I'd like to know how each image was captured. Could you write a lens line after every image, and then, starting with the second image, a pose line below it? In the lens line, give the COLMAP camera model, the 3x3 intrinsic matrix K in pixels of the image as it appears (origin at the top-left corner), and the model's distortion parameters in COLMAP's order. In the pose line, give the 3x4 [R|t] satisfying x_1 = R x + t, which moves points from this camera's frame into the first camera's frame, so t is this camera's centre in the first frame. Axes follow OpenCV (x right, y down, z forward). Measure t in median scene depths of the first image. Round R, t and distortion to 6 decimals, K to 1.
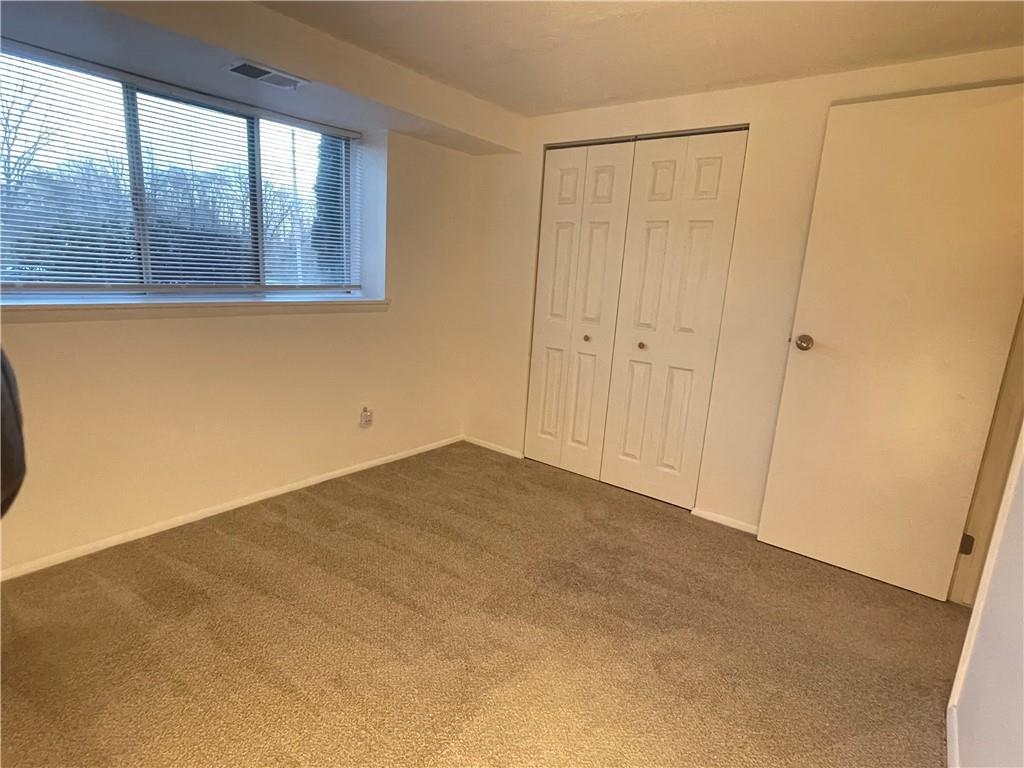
lens RADIAL K [[538.7, 0, 512.0], [0, 538.7, 384.0], [0, 0, 1]] dist [0.002280, 0.000355]
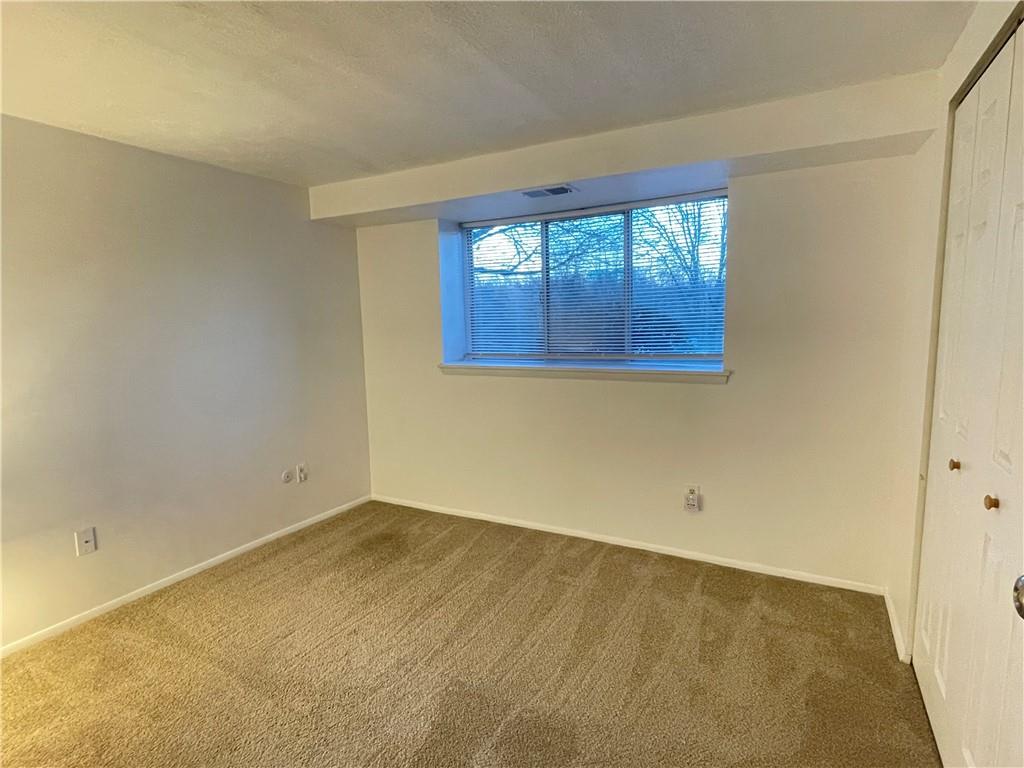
lens RADIAL K [[538.7, 0, 512.0], [0, 538.7, 384.0], [0, 0, 1]] dist [0.002280, 0.000355]
pose [[0.167583, 0.054491, -0.984351, 0.610595], [-0.177946, 0.983744, 0.024163, -0.107186], [0.969666, 0.171112, 0.174555, 0.588242]]
